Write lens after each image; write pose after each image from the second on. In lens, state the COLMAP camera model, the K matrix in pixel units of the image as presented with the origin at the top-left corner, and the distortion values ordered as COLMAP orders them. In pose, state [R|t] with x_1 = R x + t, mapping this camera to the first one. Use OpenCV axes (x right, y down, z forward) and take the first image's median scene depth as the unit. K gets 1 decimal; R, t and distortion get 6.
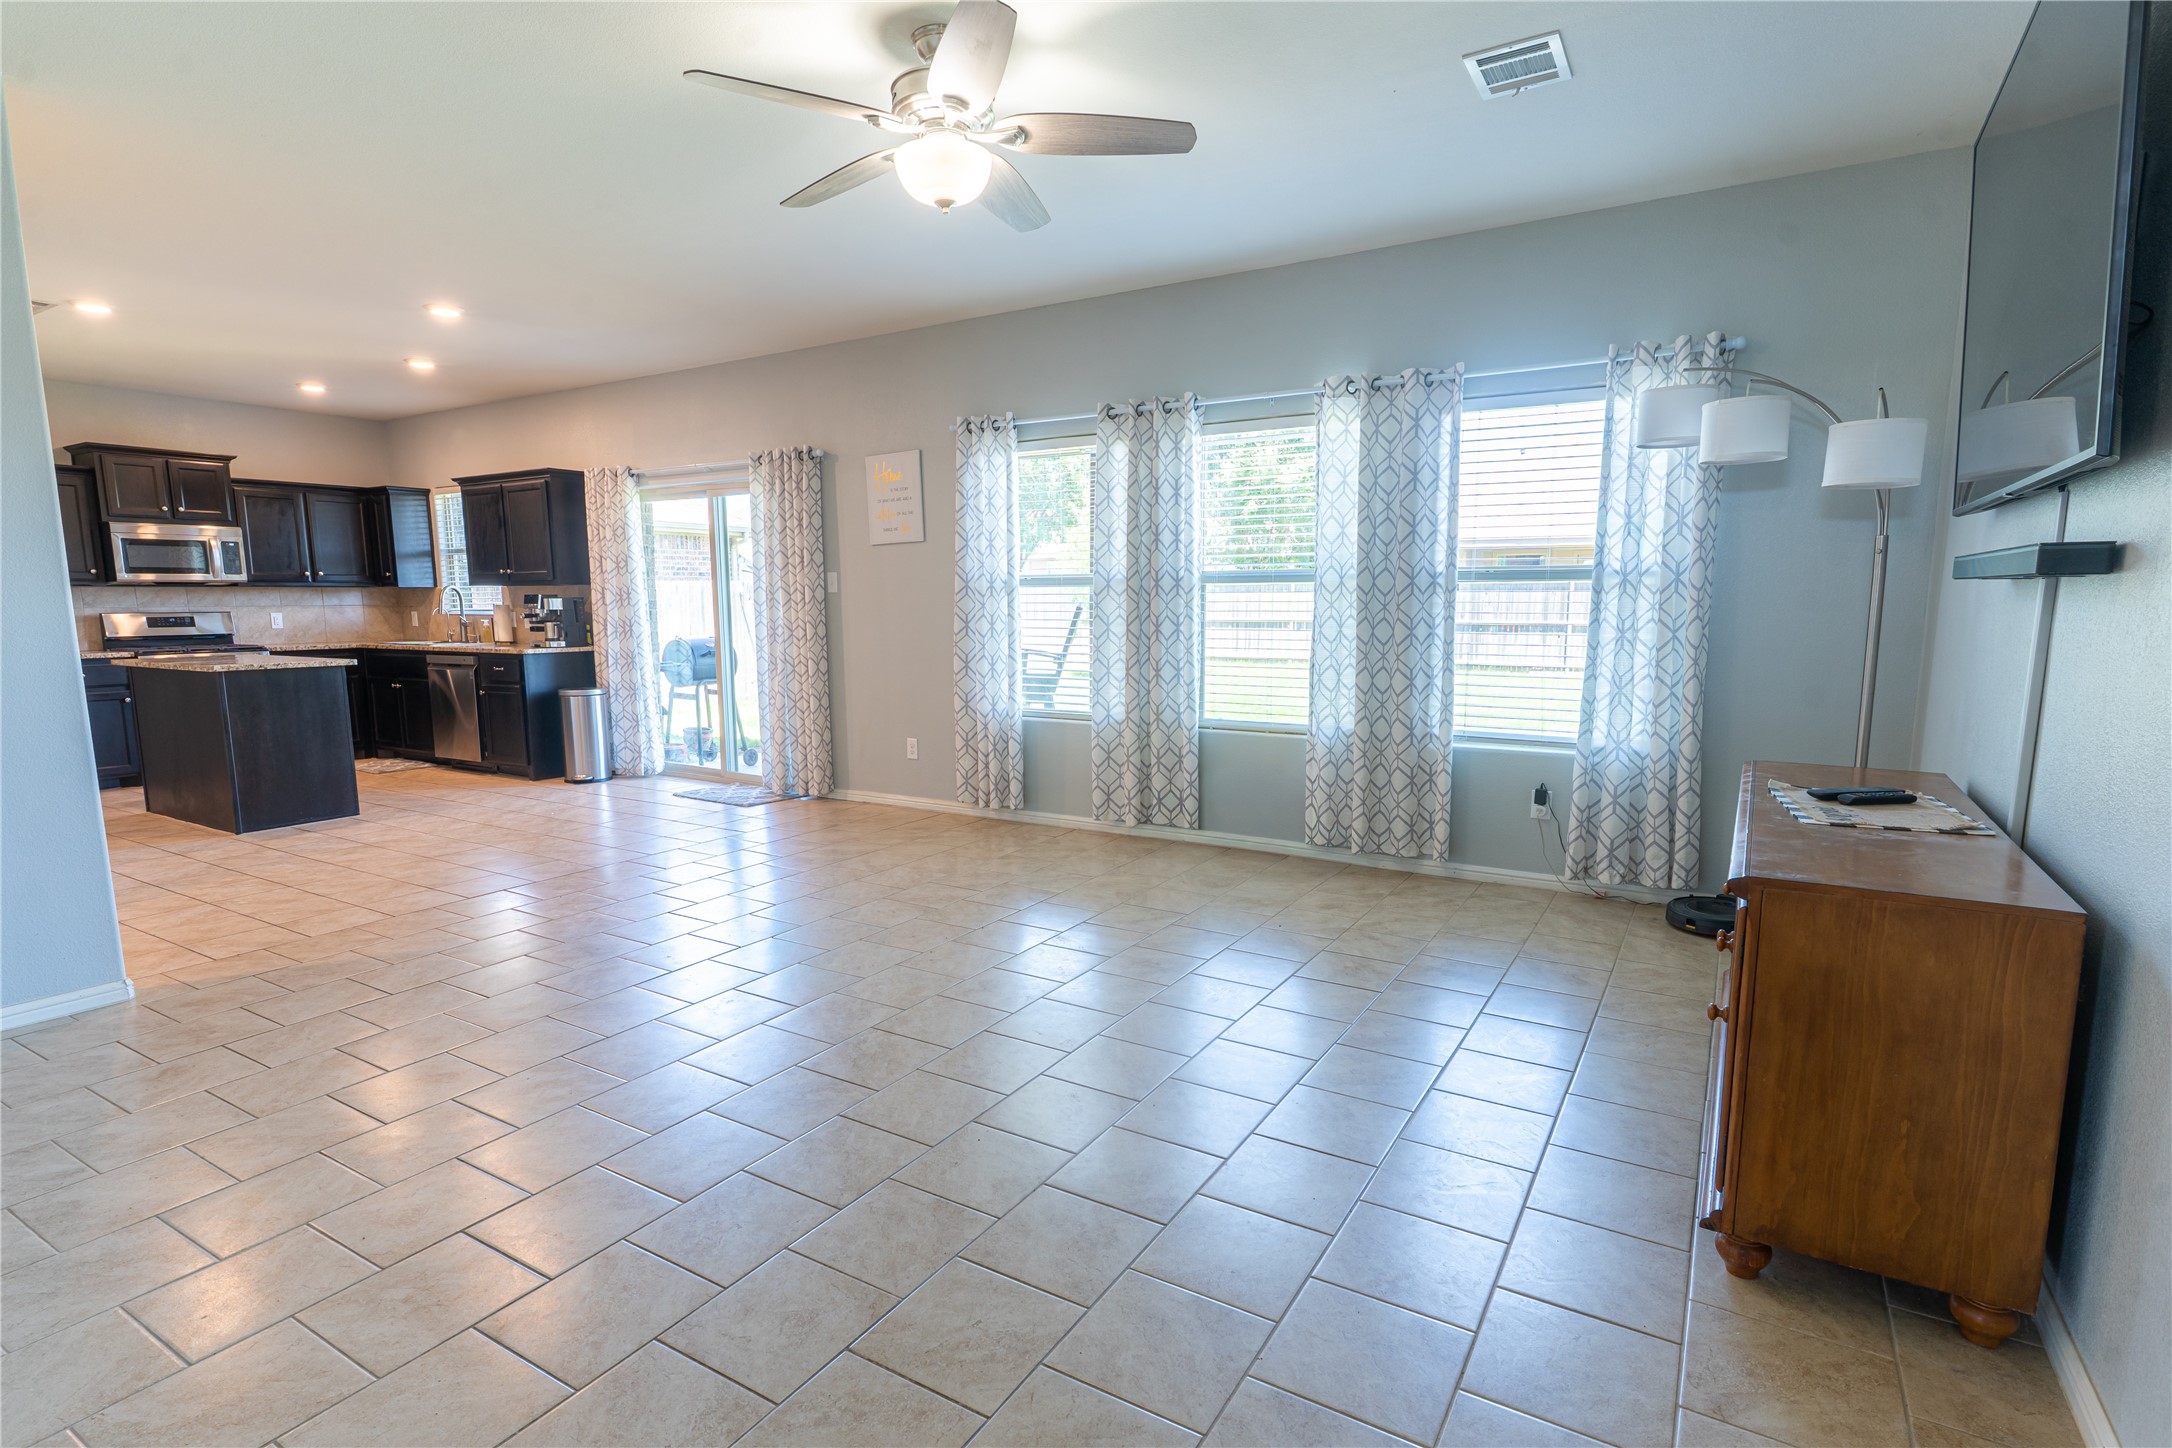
lens RADIAL K [[1083.9, 0, 1088.4], [0, 1083.9, 758.0], [0, 0, 1]] dist [-0.000744, -0.000149]
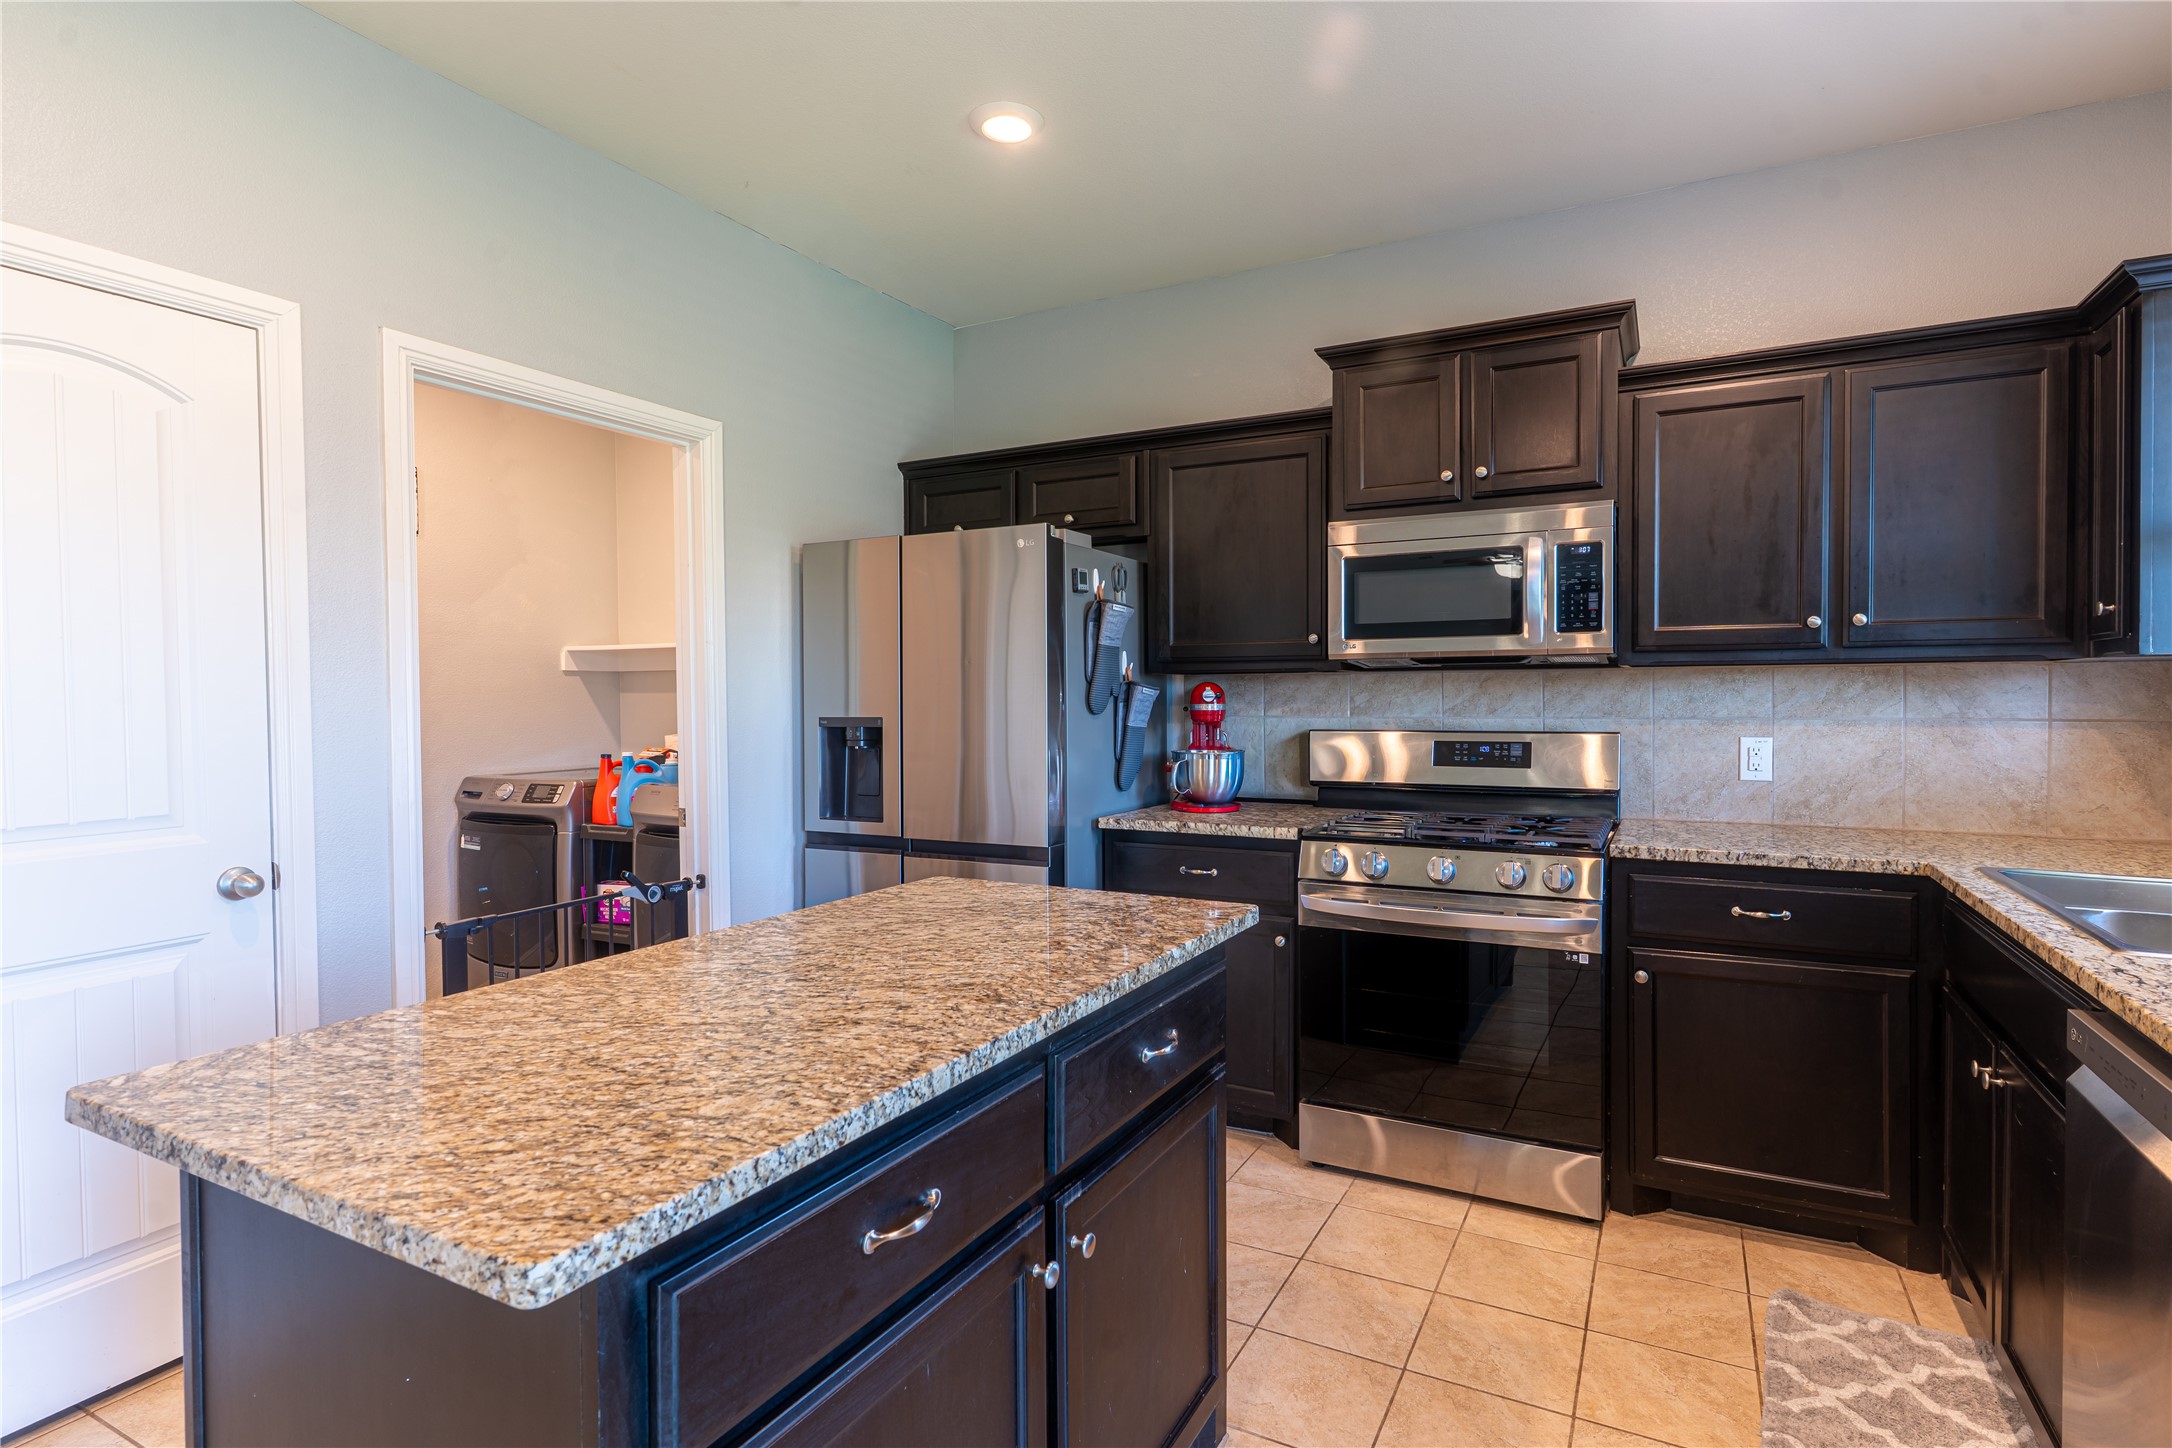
lens RADIAL K [[1081.1, 0, 1118.2], [0, 1081.1, 713.2], [0, 0, 1]] dist [0.003348, 0.000955]
pose [[0.068874, 0.020466, -0.997415, -0.447849], [-0.140861, 0.989973, 0.010586, -0.126985], [0.987631, 0.139768, 0.071066, 0.838338]]
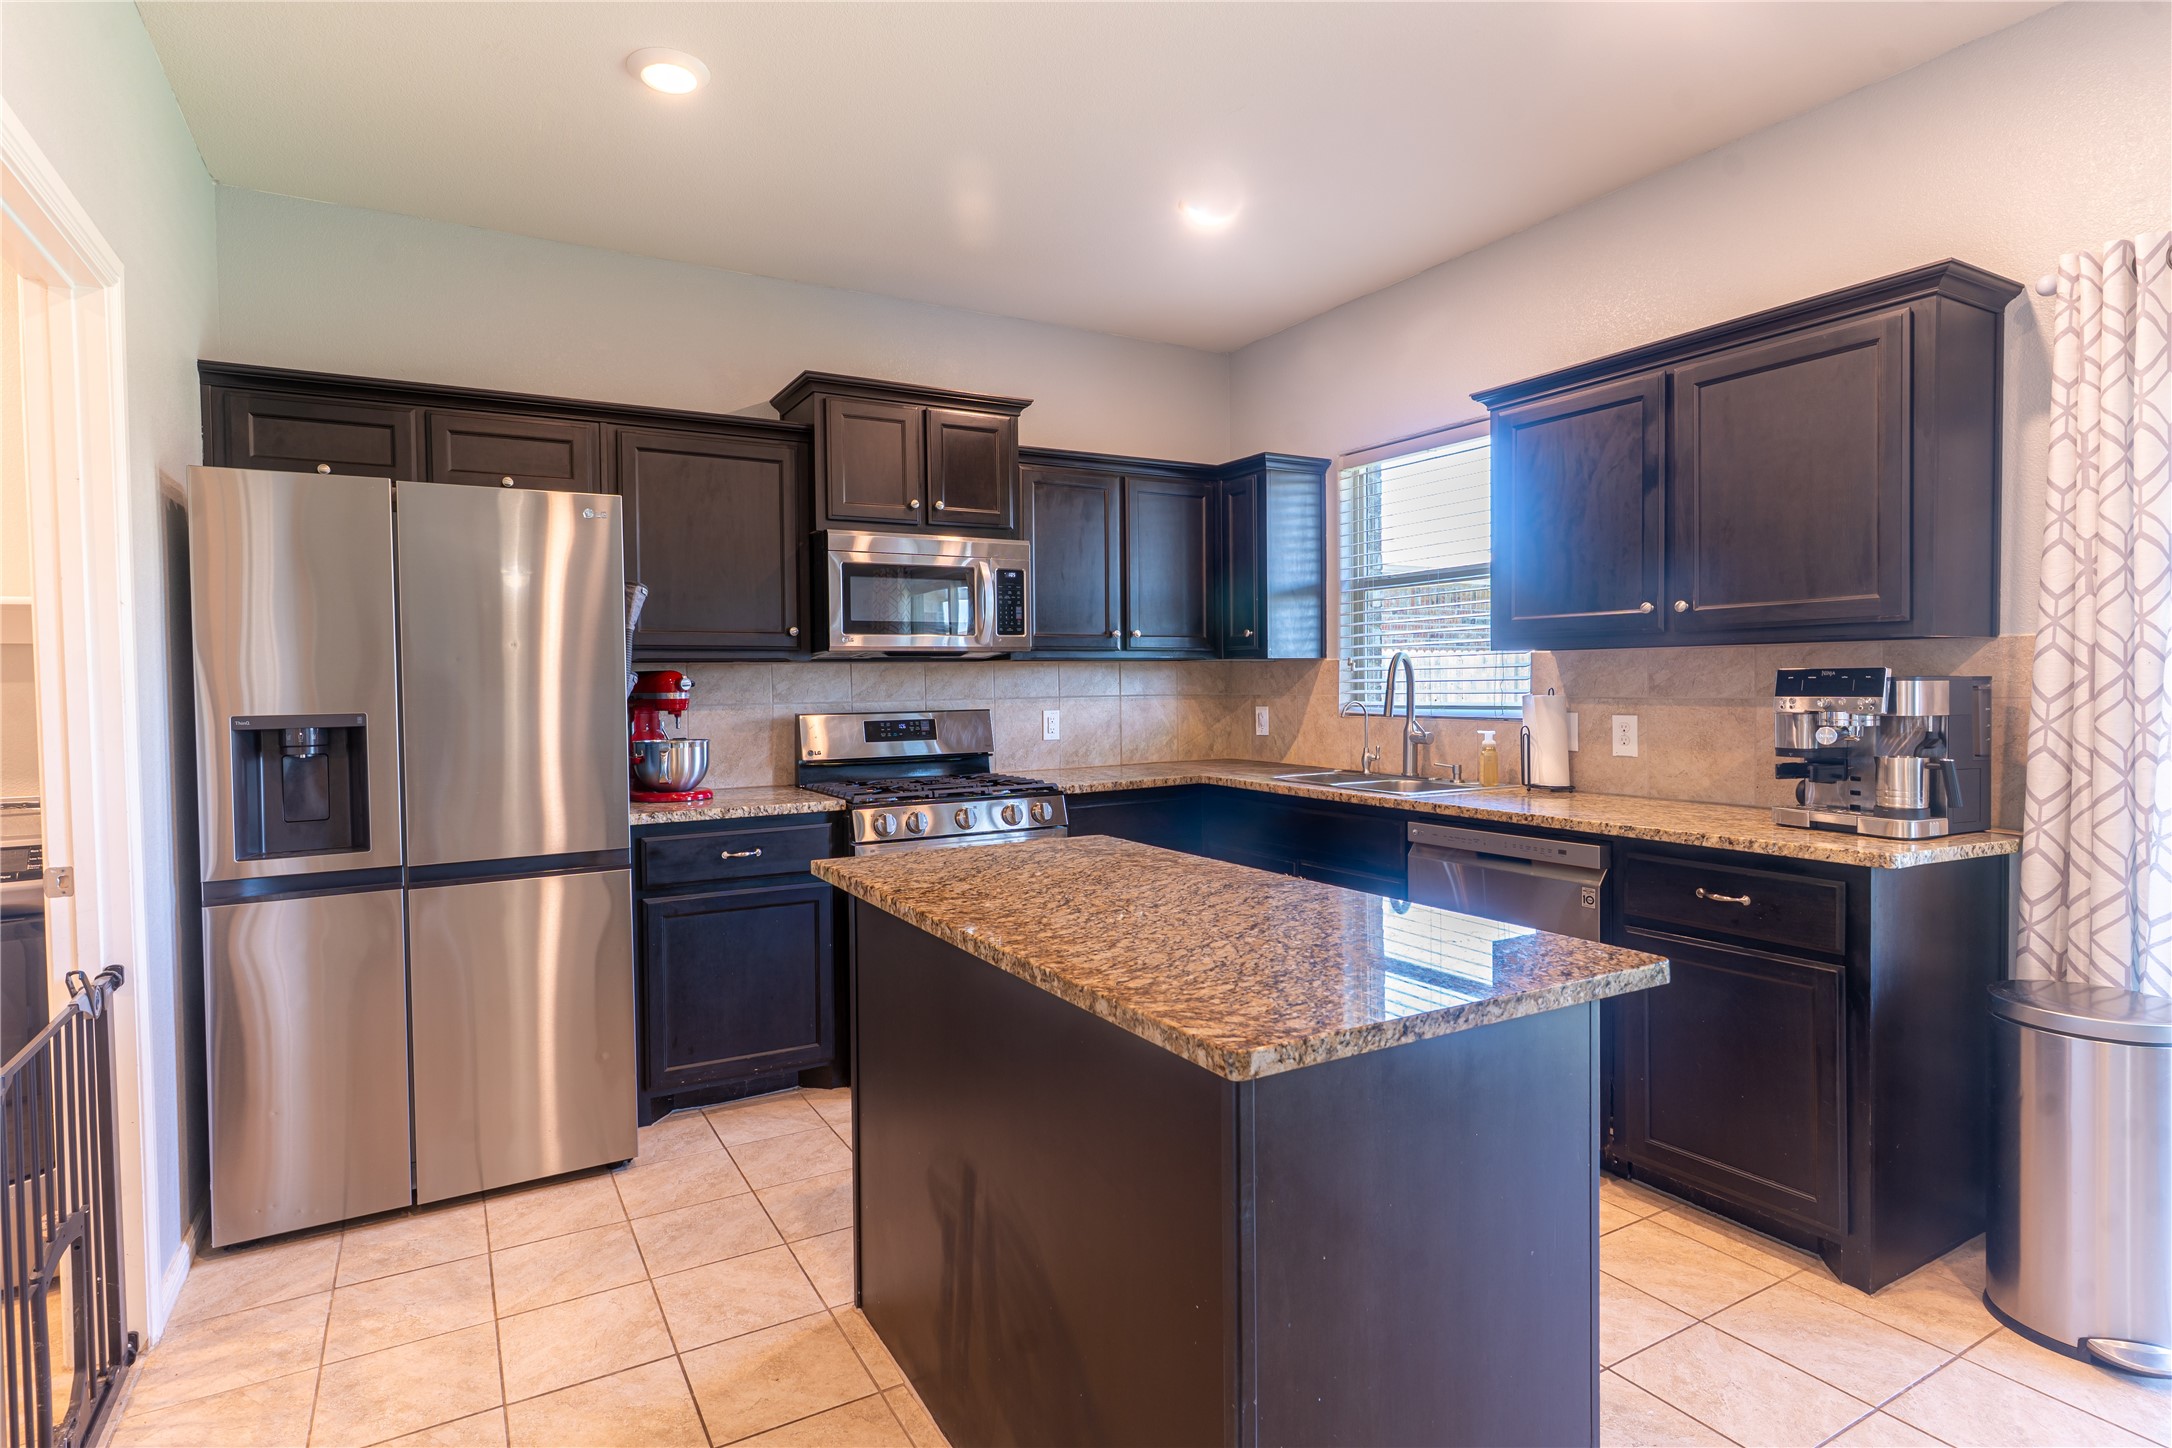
lens RADIAL K [[1094.8, 0, 1021.9], [0, 1094.8, 703.3], [0, 0, 1]] dist [0.001968, 0.000634]
pose [[0.863169, 0.004291, -0.504896, -0.542386], [-0.065812, 0.992389, -0.104078, -0.089151], [0.500607, 0.123065, 0.856882, 0.591097]]
